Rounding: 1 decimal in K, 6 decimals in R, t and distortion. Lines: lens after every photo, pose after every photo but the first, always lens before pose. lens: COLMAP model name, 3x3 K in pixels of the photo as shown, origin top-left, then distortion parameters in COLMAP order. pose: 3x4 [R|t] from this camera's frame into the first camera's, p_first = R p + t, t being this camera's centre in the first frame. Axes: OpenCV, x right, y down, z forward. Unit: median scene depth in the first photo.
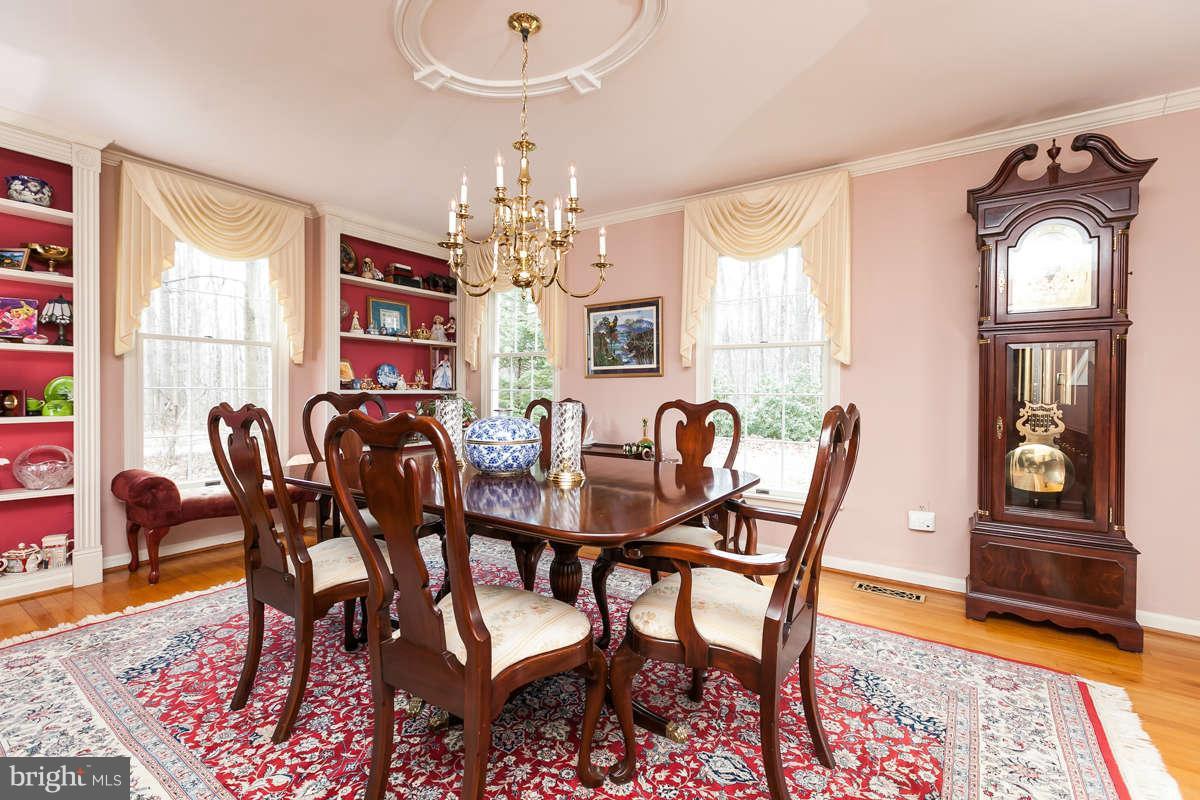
lens RADIAL K [[532.4, 0, 604.7], [0, 532.4, 394.1], [0, 0, 1]] dist [0.001385, 0.000667]
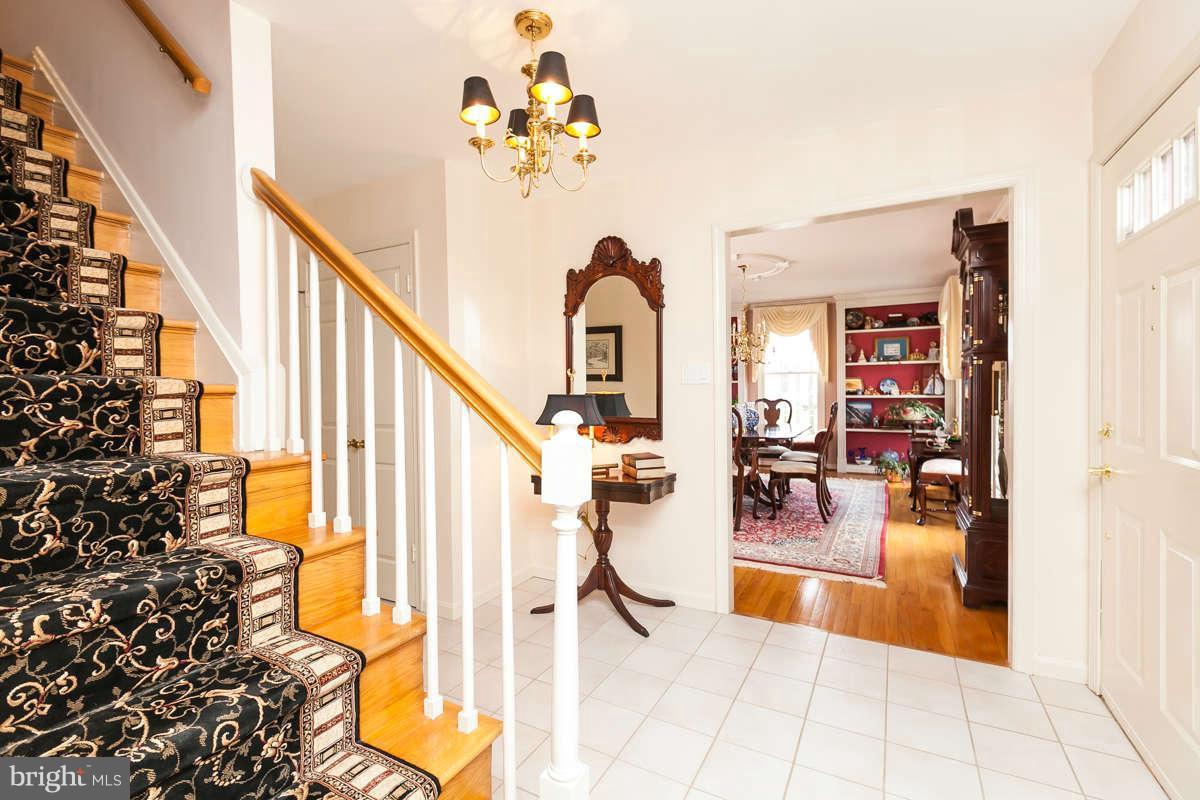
lens RADIAL K [[532.4, 0, 604.7], [0, 532.4, 394.1], [0, 0, 1]] dist [0.001385, 0.000667]
pose [[0.076103, 0.003028, -0.997095, 1.219363], [-0.013619, 0.999905, 0.001997, -0.002491], [0.997007, 0.013427, 0.076137, 0.036237]]
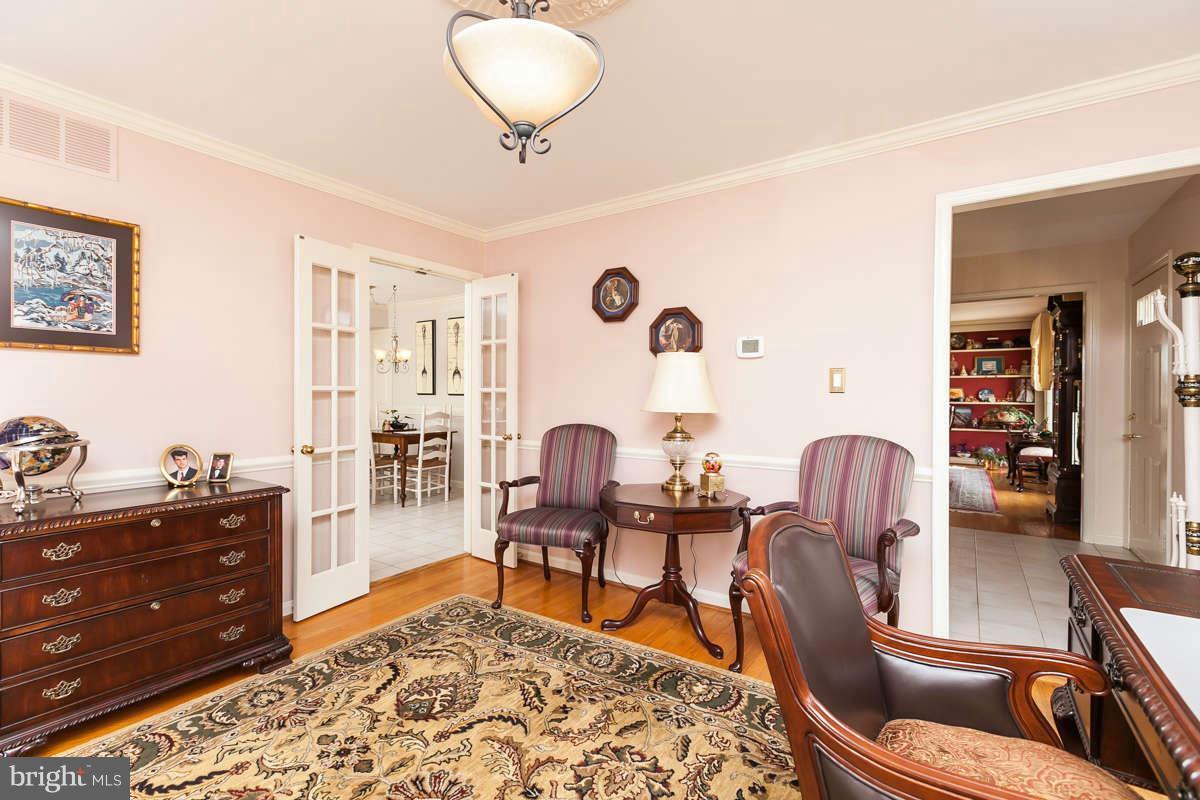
lens RADIAL K [[532.4, 0, 604.7], [0, 532.4, 394.1], [0, 0, 1]] dist [0.001385, 0.000667]
pose [[-0.021890, -0.007017, -0.999736, 1.776084], [-0.028404, 0.999576, -0.006394, 0.017460], [0.999357, 0.028256, -0.022080, -0.424547]]
